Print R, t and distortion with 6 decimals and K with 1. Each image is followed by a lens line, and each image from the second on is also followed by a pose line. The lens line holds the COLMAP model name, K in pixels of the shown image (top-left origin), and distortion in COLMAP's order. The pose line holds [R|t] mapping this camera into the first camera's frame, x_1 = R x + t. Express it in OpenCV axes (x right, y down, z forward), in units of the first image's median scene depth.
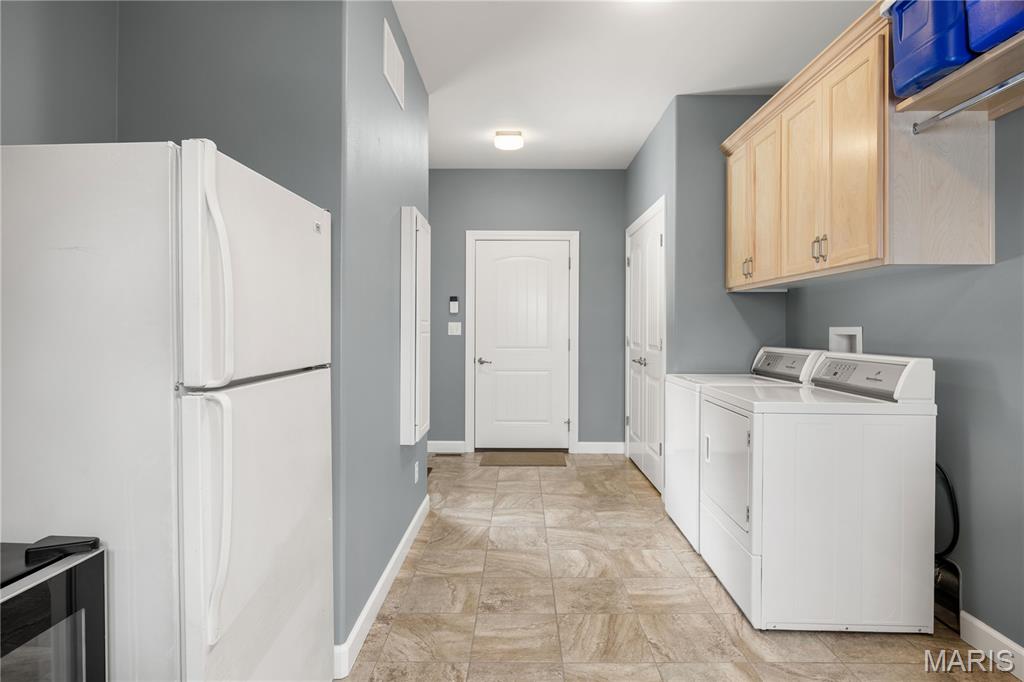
lens RADIAL K [[548.1, 0, 511.6], [0, 548.1, 335.1], [0, 0, 1]] dist [-0.012955, -0.001022]
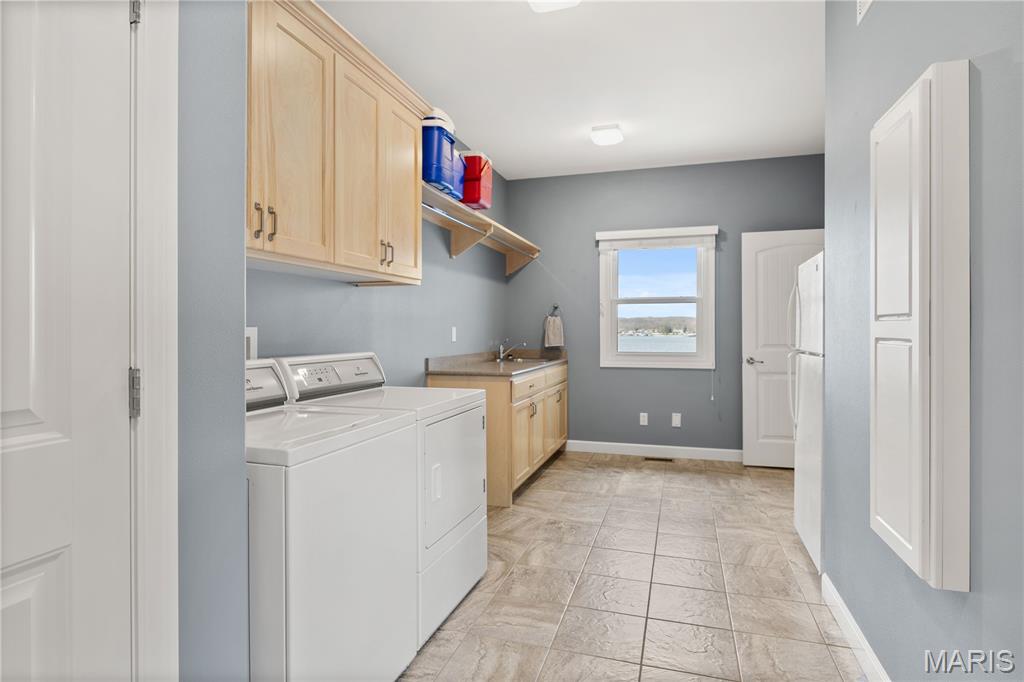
lens RADIAL K [[548.1, 0, 514.6], [0, 548.1, 334.7], [0, 0, 1]] dist [-0.012955, -0.001022]
pose [[-0.962209, -0.002501, 0.272300, 0.042955], [0.003199, 0.999785, 0.020487, -0.022338], [-0.272293, 0.020584, -0.961994, 1.934434]]
